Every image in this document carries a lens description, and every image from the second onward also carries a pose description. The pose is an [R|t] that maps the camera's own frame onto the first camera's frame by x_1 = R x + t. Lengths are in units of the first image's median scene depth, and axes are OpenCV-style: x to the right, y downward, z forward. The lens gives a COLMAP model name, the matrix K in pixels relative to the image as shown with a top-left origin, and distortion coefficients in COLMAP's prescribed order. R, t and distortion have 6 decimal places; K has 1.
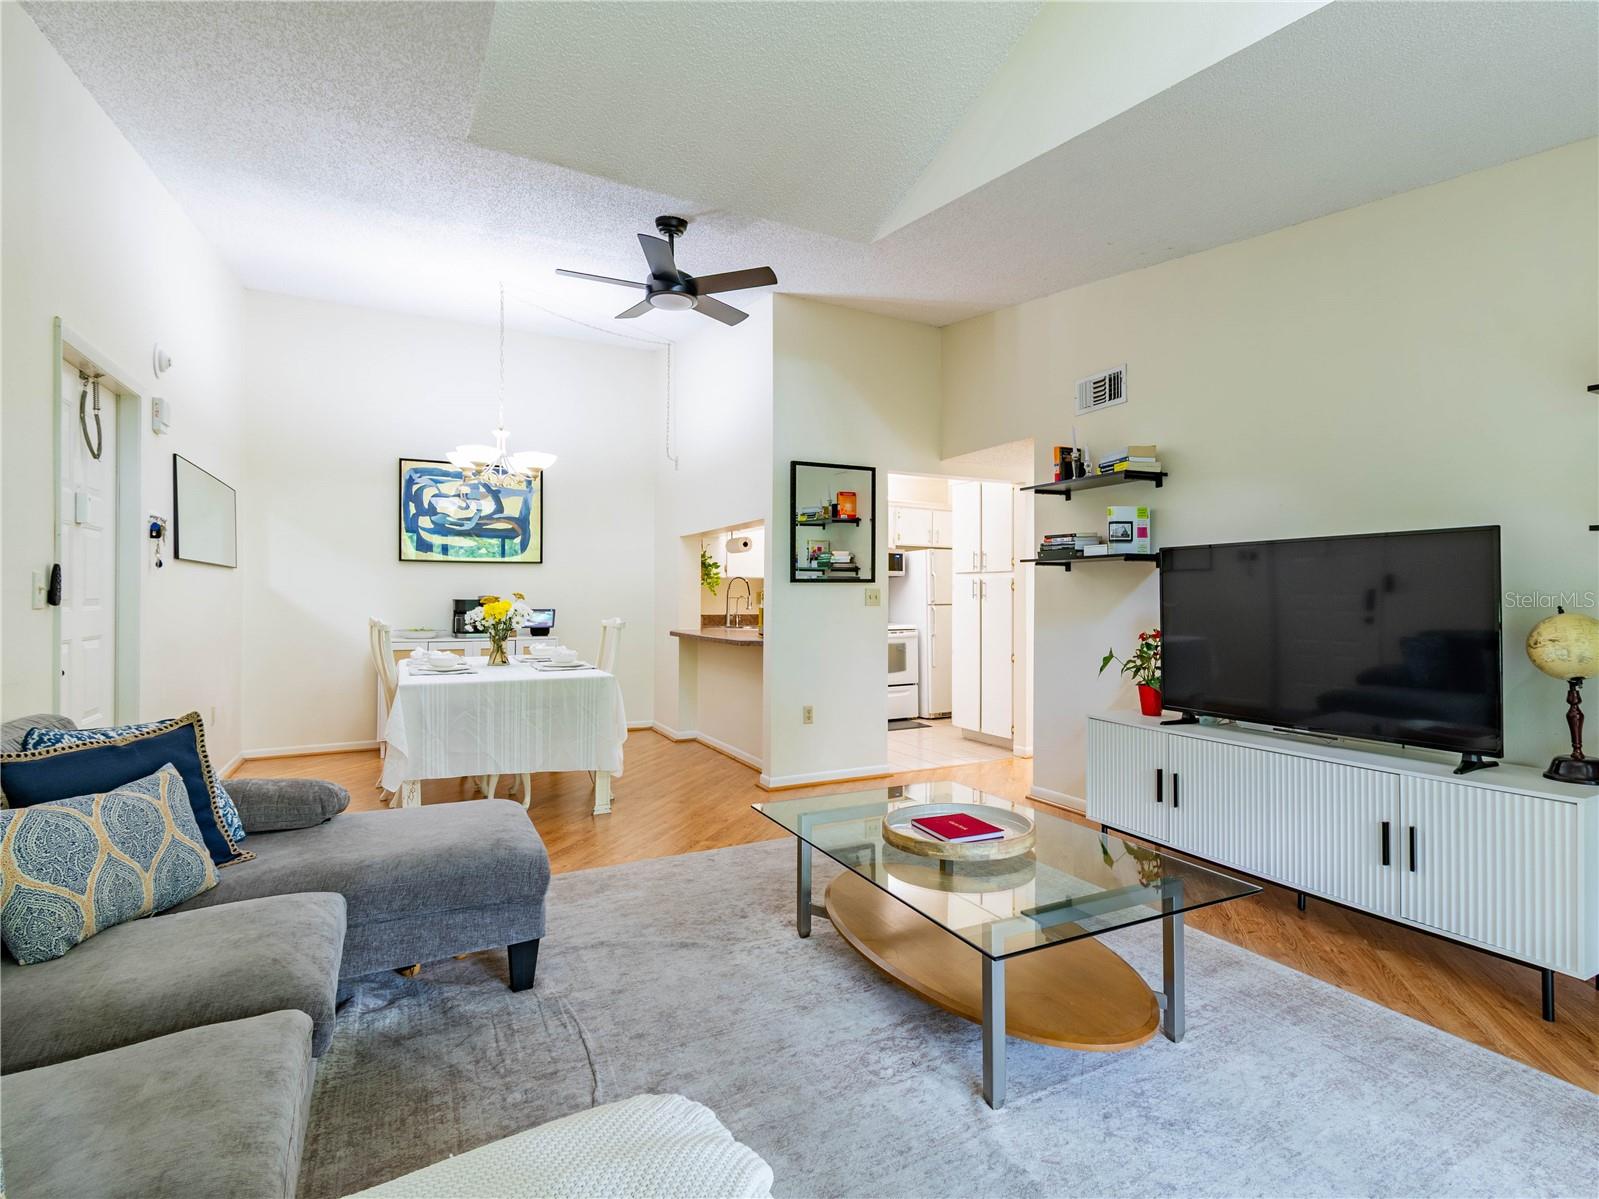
lens RADIAL K [[798.7, 0, 837.0], [0, 798.7, 590.0], [0, 0, 1]] dist [0.002335, -0.000095]
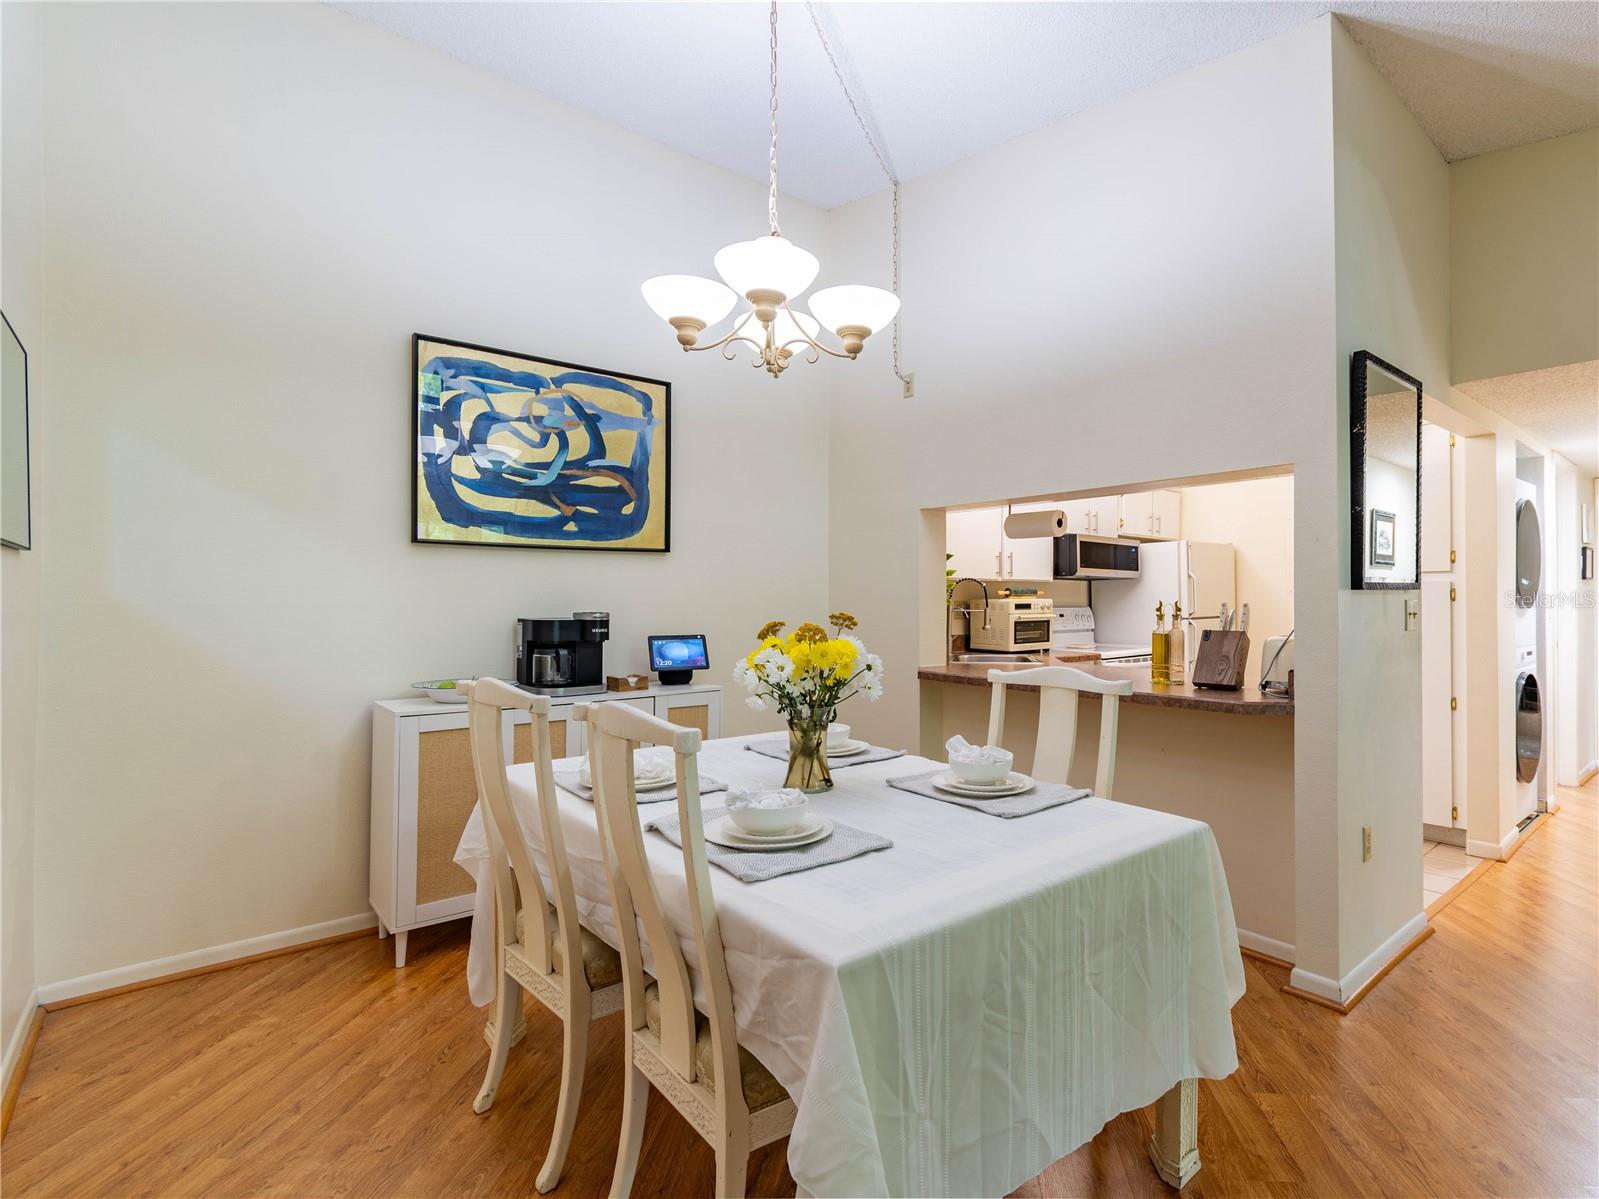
lens RADIAL K [[793.3, 0, 882.0], [0, 793.3, 592.4], [0, 0, 1]] dist [-0.000593, -0.000397]
pose [[0.975785, 0.000103, 0.218731, -0.359949], [-0.000214, 1.000000, 0.000483, -0.005879], [-0.218731, -0.000518, 0.975785, 0.444993]]
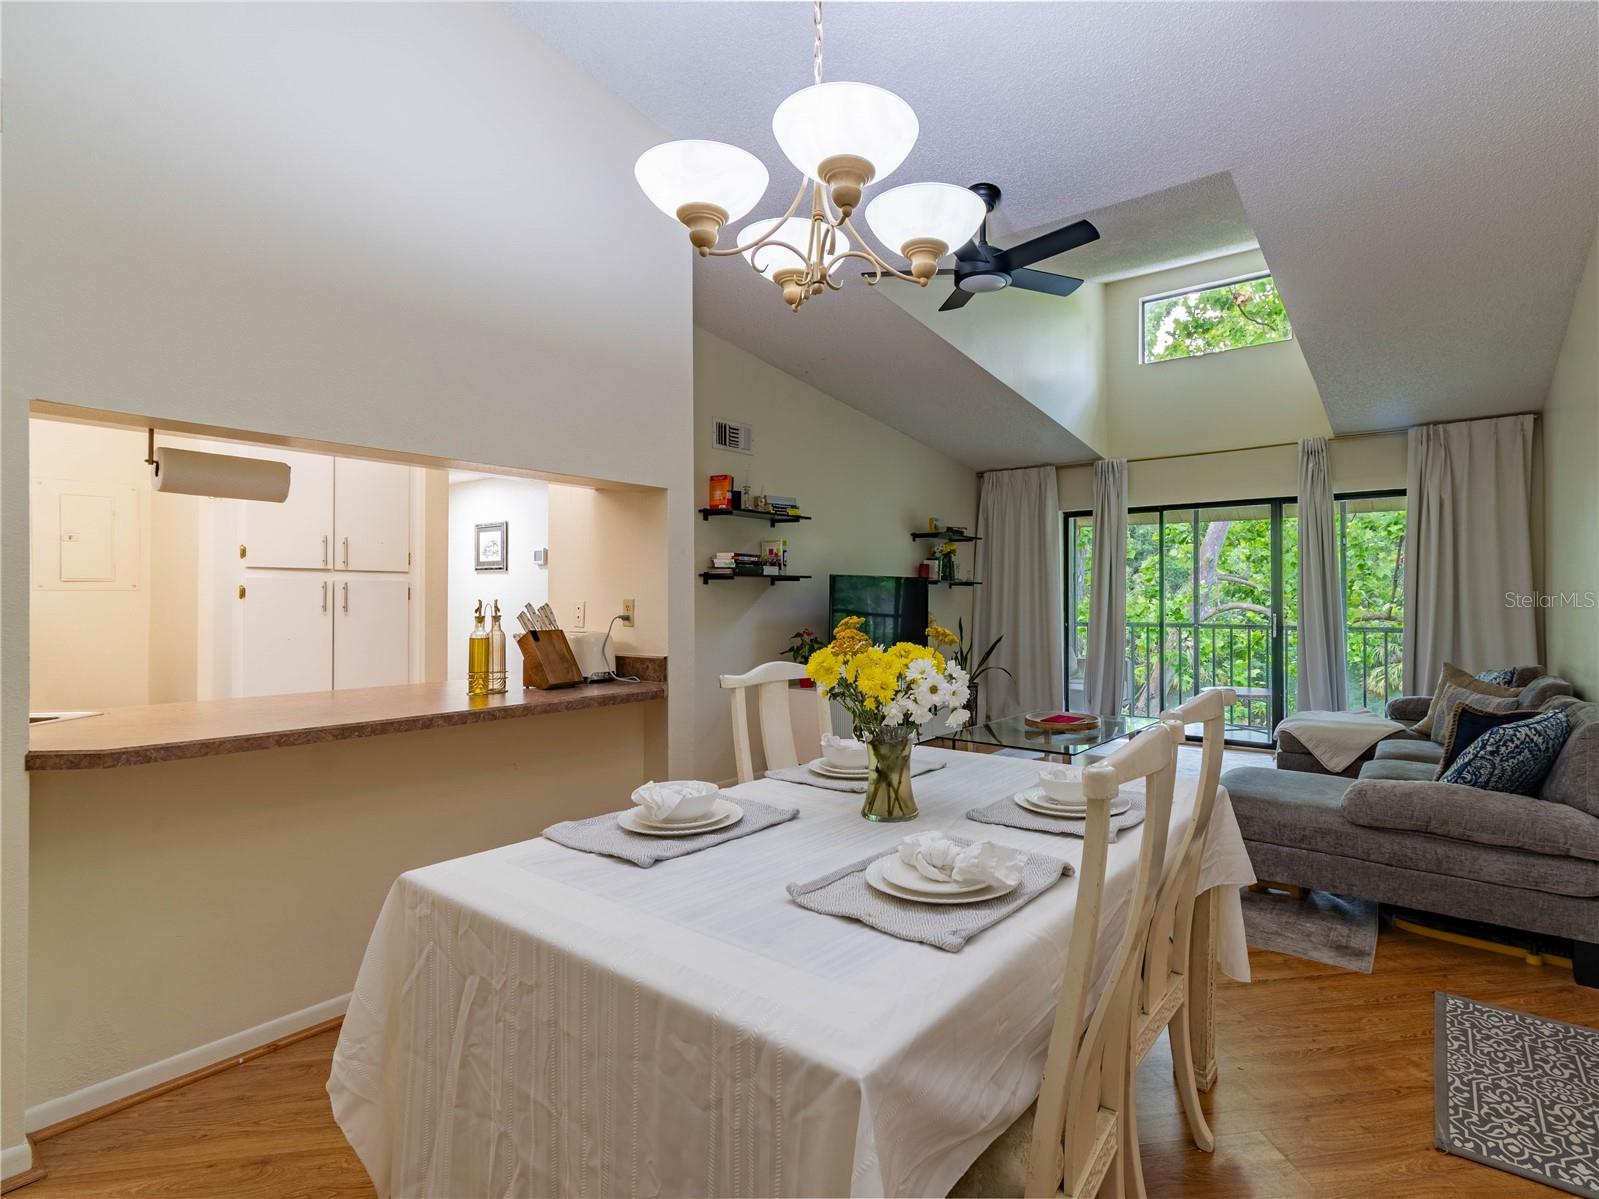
lens RADIAL K [[787.8, 0, 880.9], [0, 787.8, 593.4], [0, 0, 1]] dist [0.002404, 0.000350]
pose [[-0.430182, 0.002458, 0.902739, -0.564423], [-0.009969, 0.999922, -0.007473, -0.003357], [-0.902687, -0.012215, -0.430124, 0.877385]]
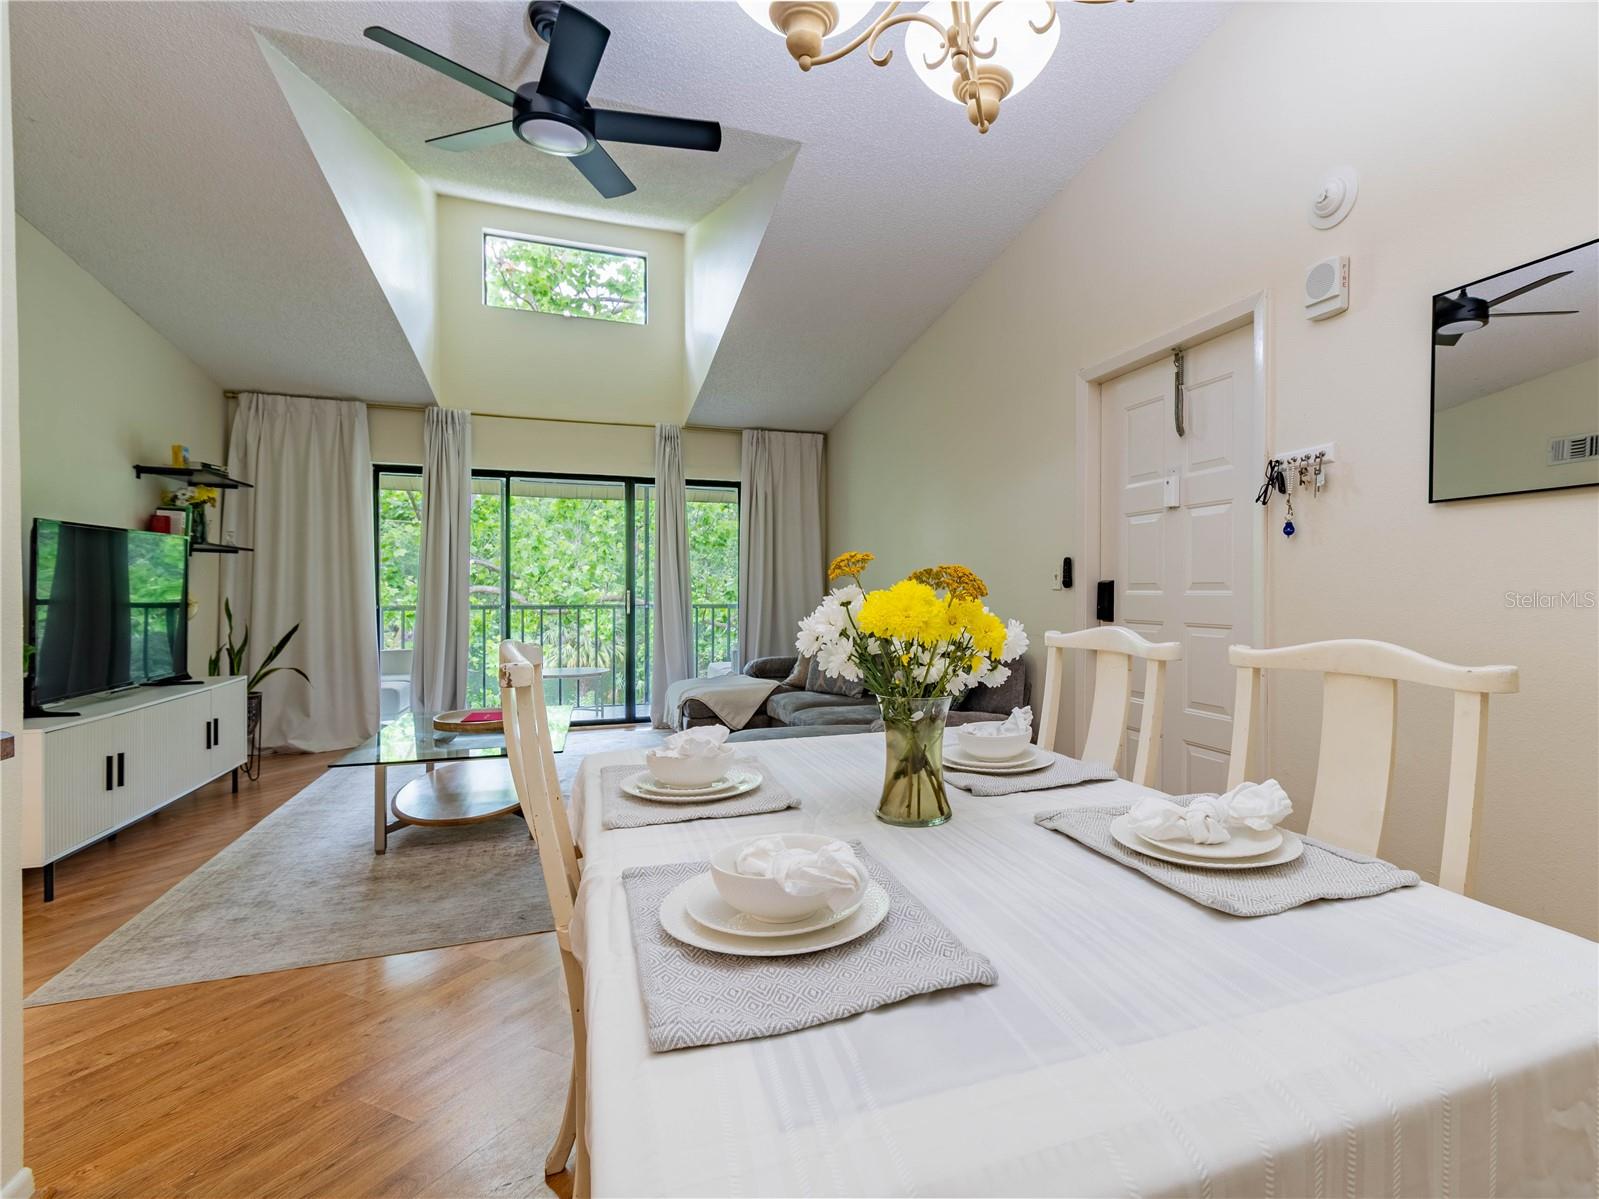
lens RADIAL K [[787.8, 0, 880.9], [0, 787.8, 593.4], [0, 0, 1]] dist [0.002404, 0.000350]
pose [[-0.990651, -0.005457, 0.136313, -0.339839], [-0.005756, 0.999982, -0.001801, 0.013508], [-0.136300, -0.002569, -0.990664, 0.960178]]
